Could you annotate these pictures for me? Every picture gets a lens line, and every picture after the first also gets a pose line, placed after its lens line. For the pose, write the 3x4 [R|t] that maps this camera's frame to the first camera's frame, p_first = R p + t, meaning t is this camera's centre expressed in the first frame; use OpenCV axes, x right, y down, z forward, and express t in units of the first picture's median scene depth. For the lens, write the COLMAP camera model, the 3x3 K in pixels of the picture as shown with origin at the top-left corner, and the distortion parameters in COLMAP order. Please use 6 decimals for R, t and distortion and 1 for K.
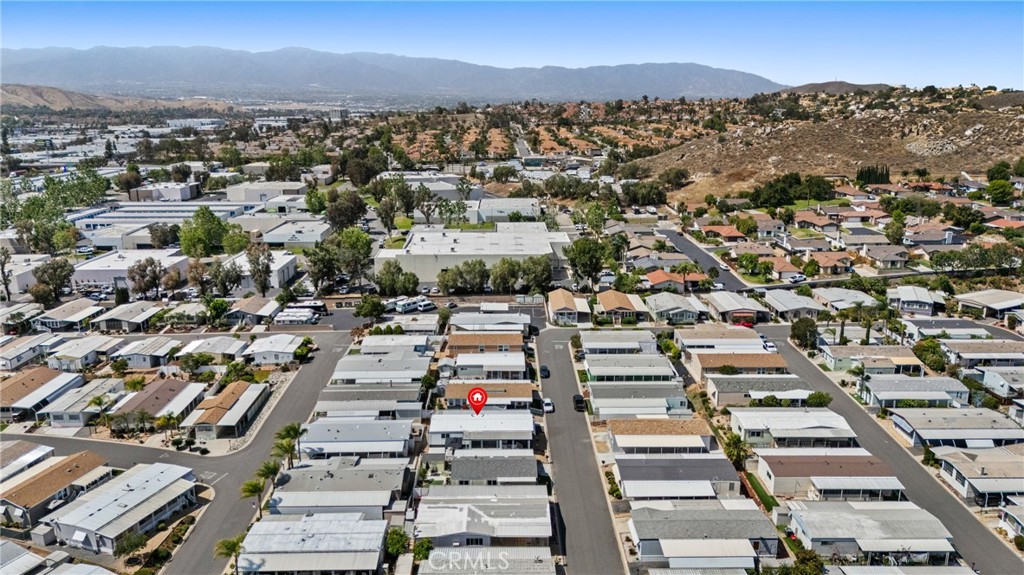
lens RADIAL K [[759.4, 0, 509.6], [0, 759.4, 285.4], [0, 0, 1]] dist [0.083241, -0.081163]
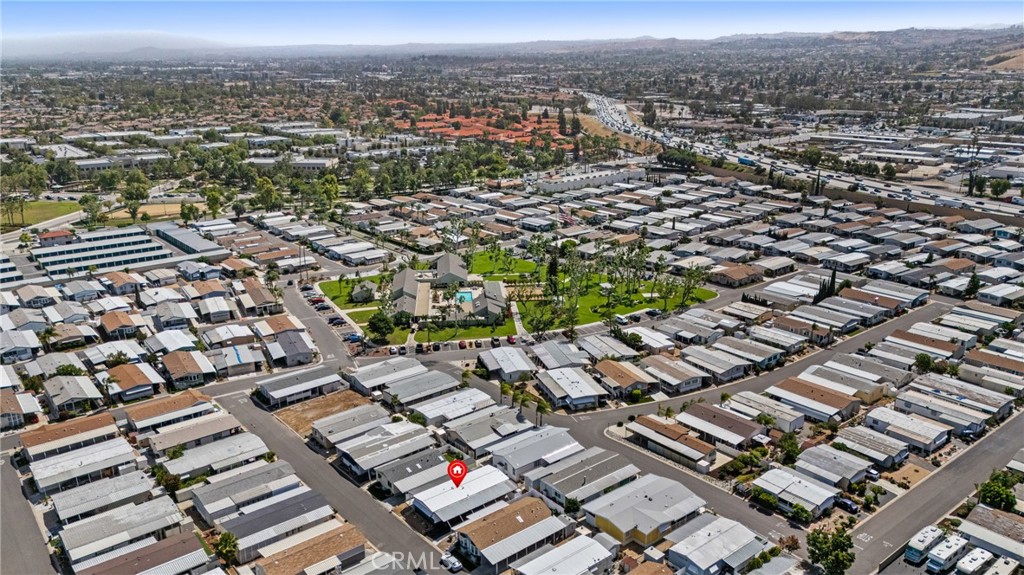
lens RADIAL K [[759.4, 0, 509.6], [0, 759.4, 285.4], [0, 0, 1]] dist [0.083241, -0.081163]
pose [[-0.782946, 0.183908, -0.594284, 0.348520], [-0.140253, 0.878523, 0.456647, -0.399394], [0.606073, 0.440880, -0.662042, 1.127991]]
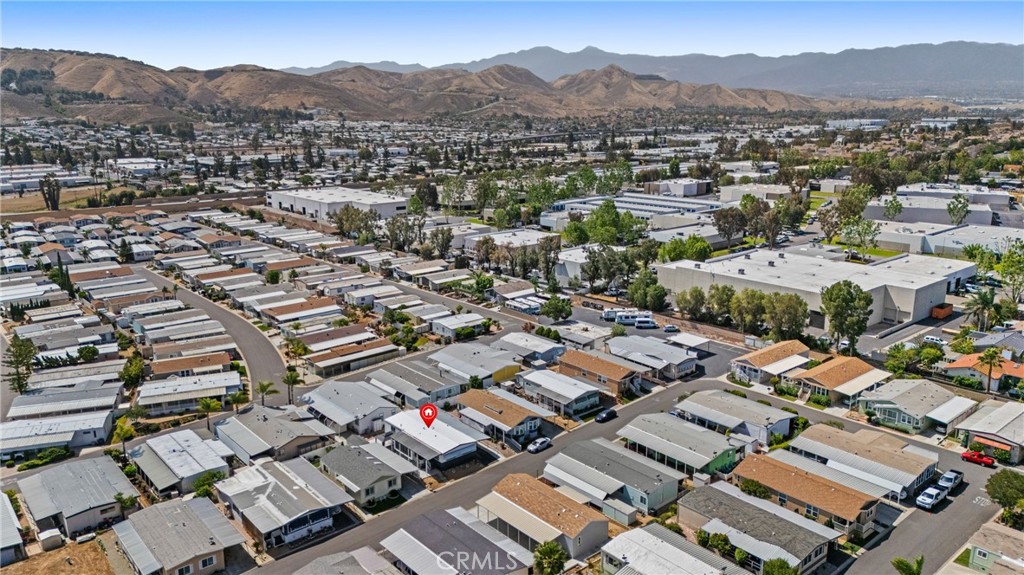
lens RADIAL K [[759.4, 0, 509.6], [0, 759.4, 285.4], [0, 0, 1]] dist [0.083241, -0.081163]
pose [[0.637519, 0.177111, -0.749801, 0.500417], [-0.177732, 0.980777, 0.080553, -0.067001], [0.749654, 0.081910, 0.656742, 0.292628]]
